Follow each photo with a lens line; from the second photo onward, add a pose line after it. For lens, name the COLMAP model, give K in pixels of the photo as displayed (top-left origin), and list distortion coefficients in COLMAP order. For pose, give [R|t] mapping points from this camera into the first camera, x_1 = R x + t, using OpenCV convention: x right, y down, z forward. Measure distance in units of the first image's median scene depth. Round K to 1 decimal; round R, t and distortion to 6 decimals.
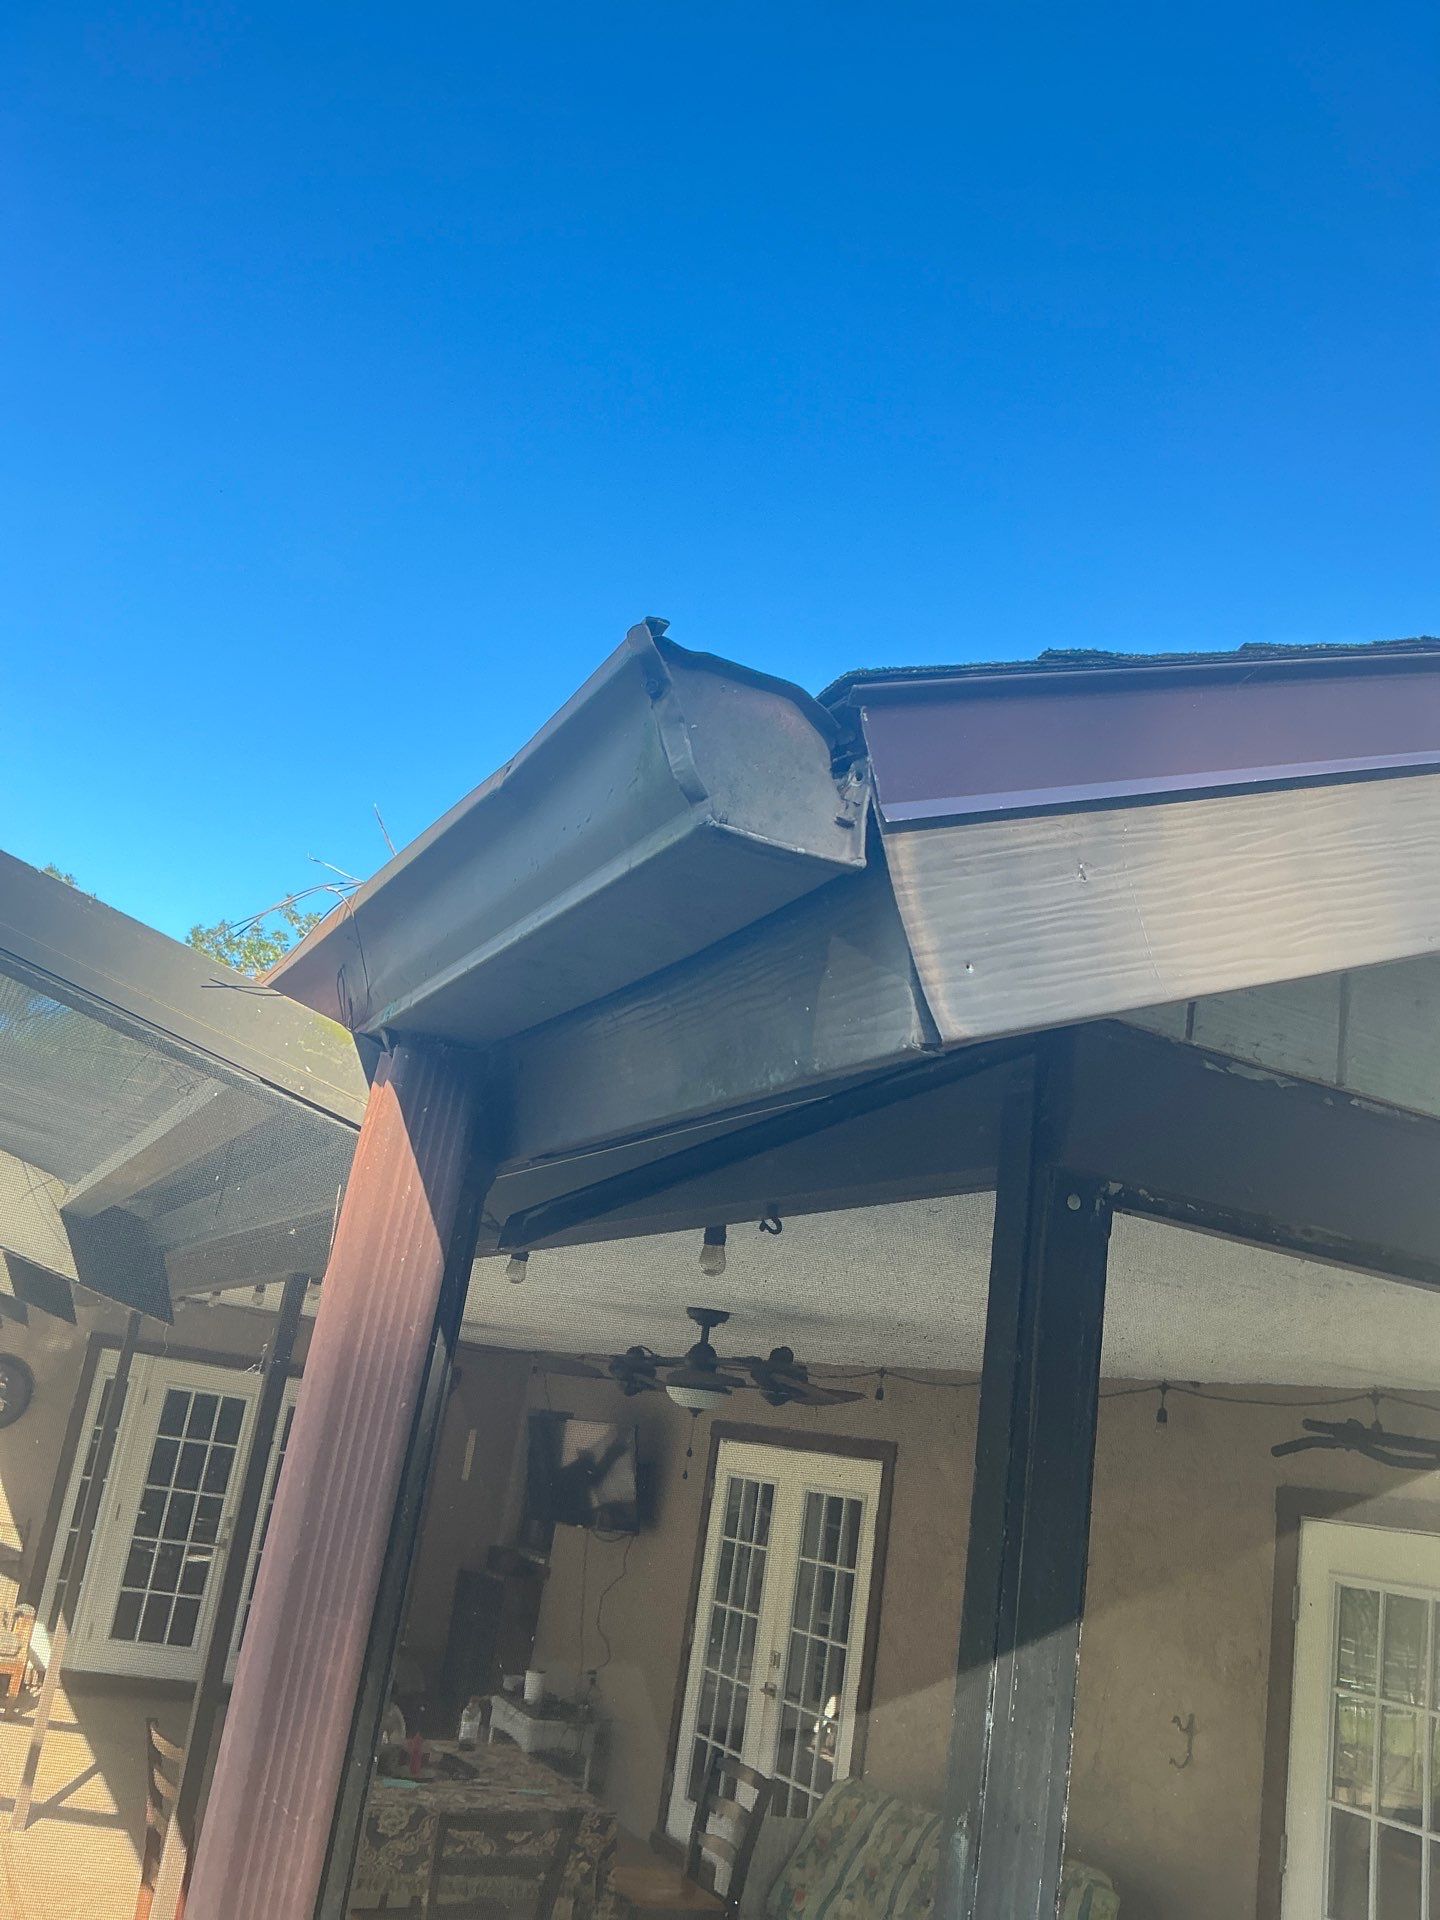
lens RADIAL K [[1604.3, 0, 720.0], [0, 1604.3, 960.0], [0, 0, 1]] dist [0.185851, -0.398094]
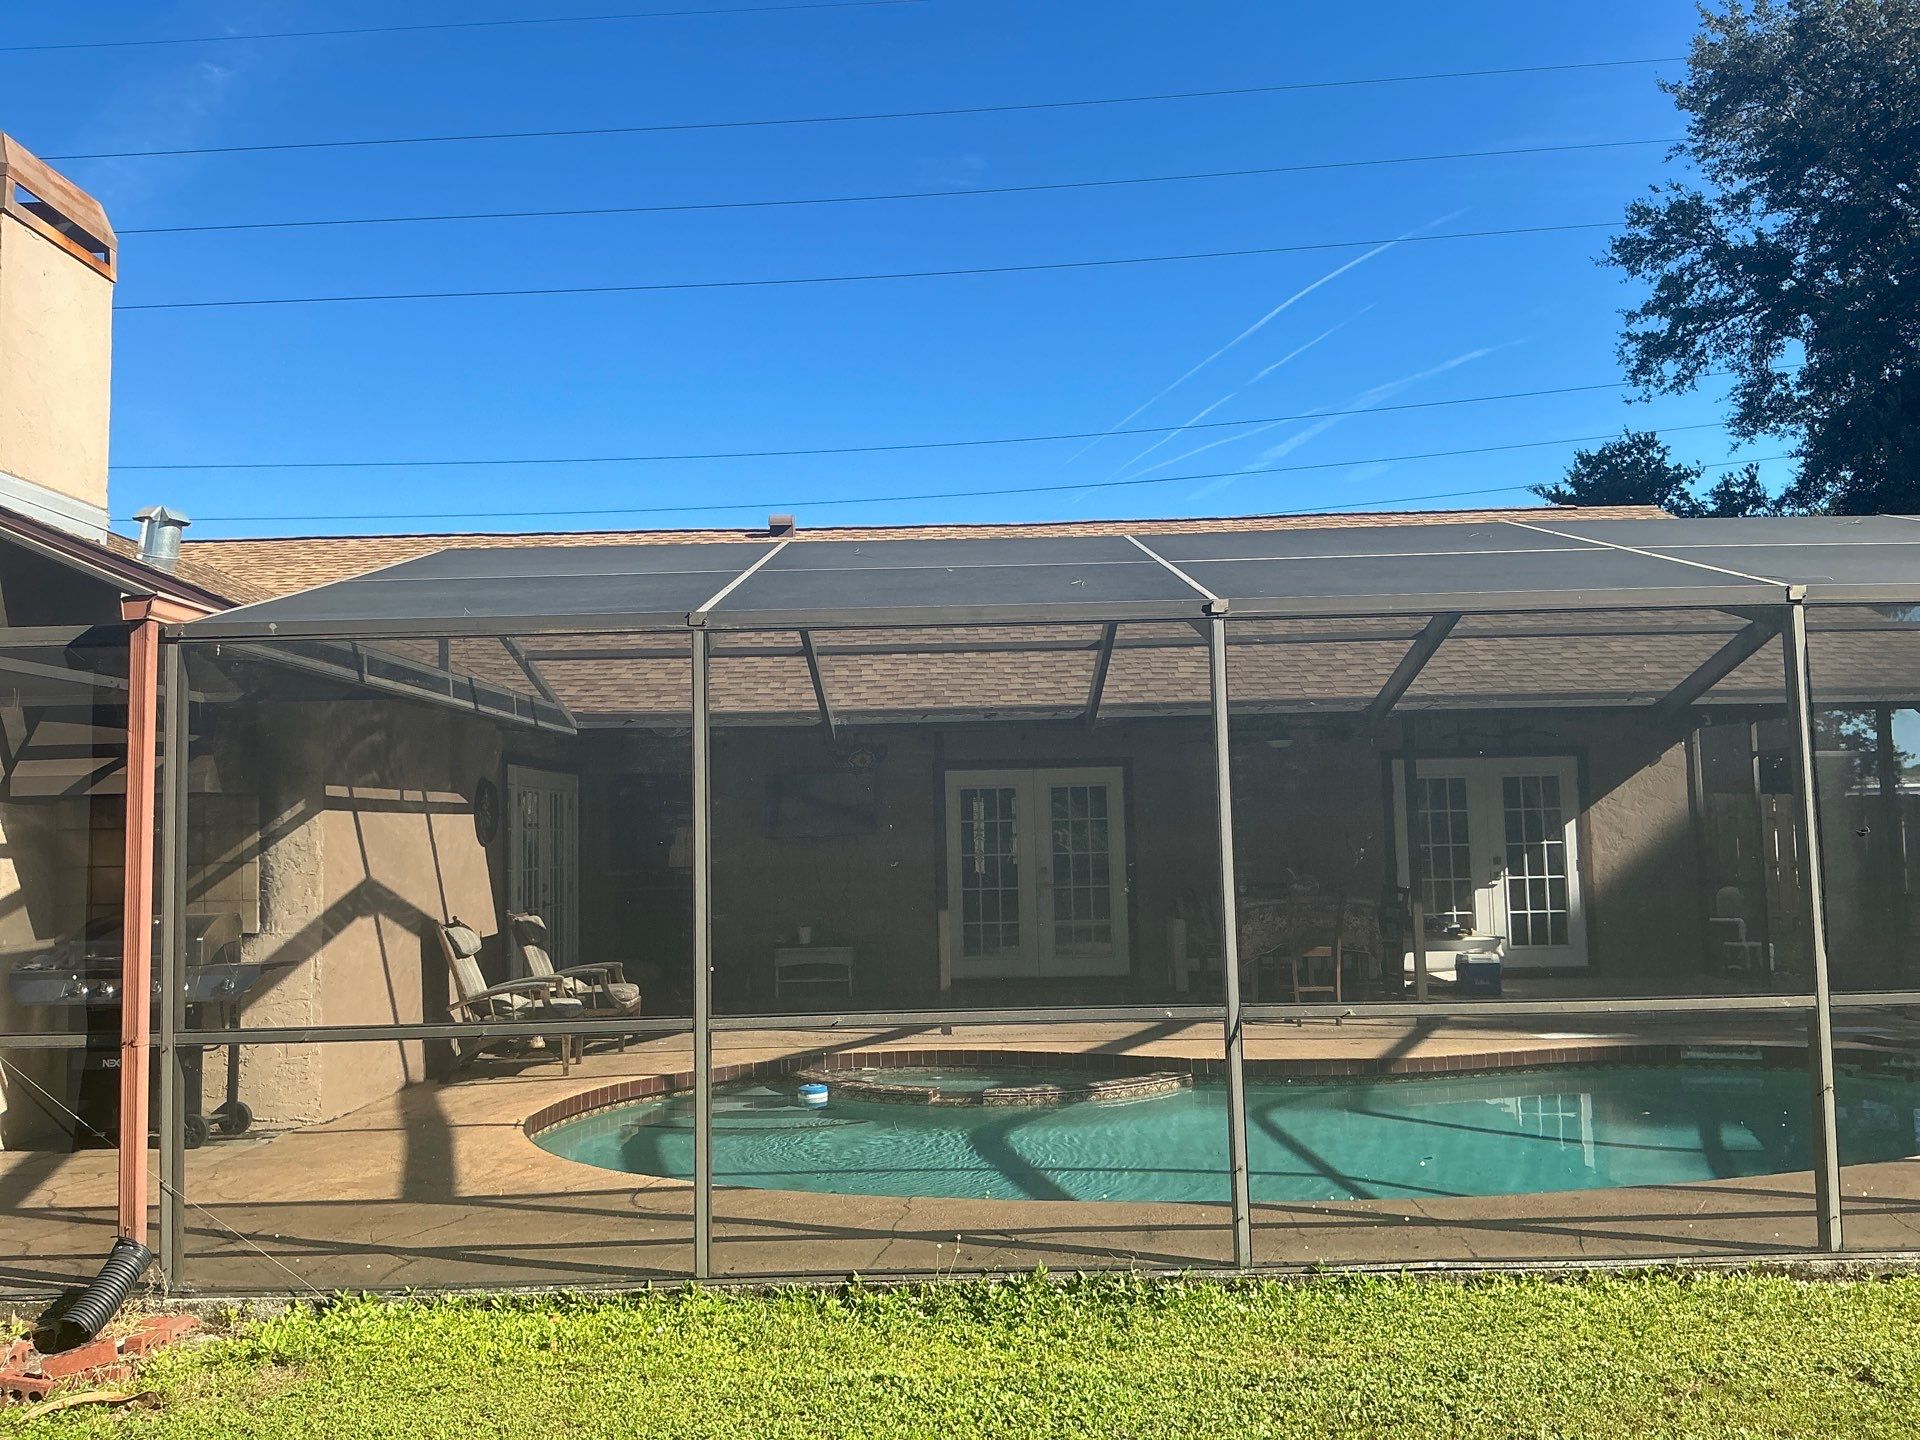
lens RADIAL K [[1604.3, 0, 960.0], [0, 1604.3, 720.0], [0, 0, 1]] dist [0.185851, -0.398094]
pose [[0.440044, -0.110120, 0.891198, -1.586265], [-0.183885, 0.960370, 0.209463, -0.117427], [-0.878947, -0.256052, 0.402356, 0.343315]]
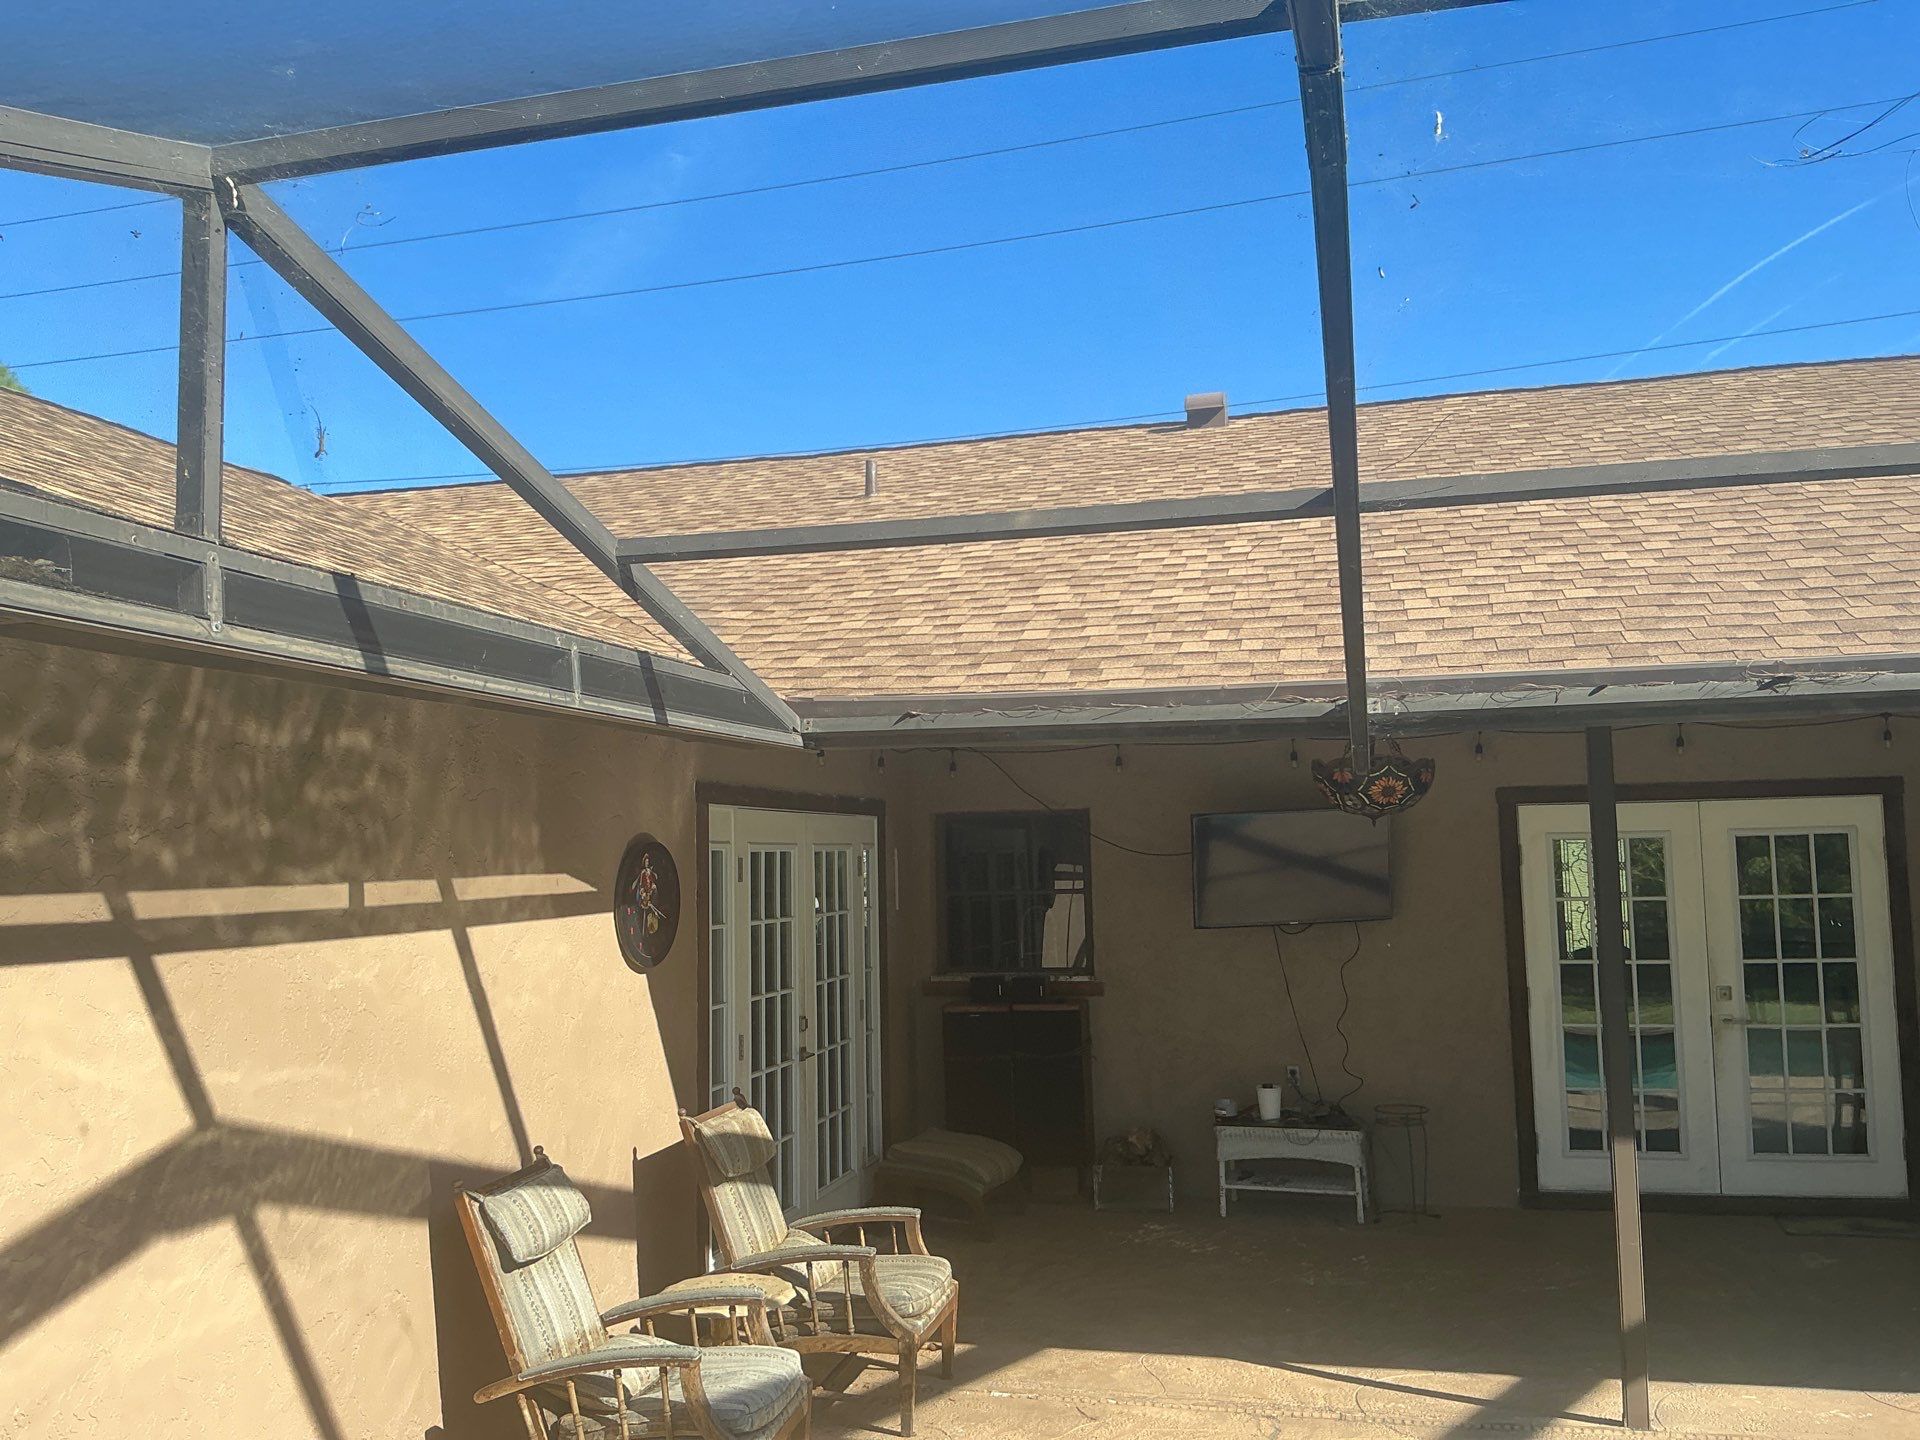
lens RADIAL K [[1604.3, 0, 960.0], [0, 1604.3, 720.0], [0, 0, 1]] dist [0.185851, -0.398094]
pose [[0.642909, -0.111889, 0.757726, -0.969461], [-0.110614, 0.965339, 0.236399, 0.067703], [-0.757913, -0.235798, 0.608249, 0.731617]]
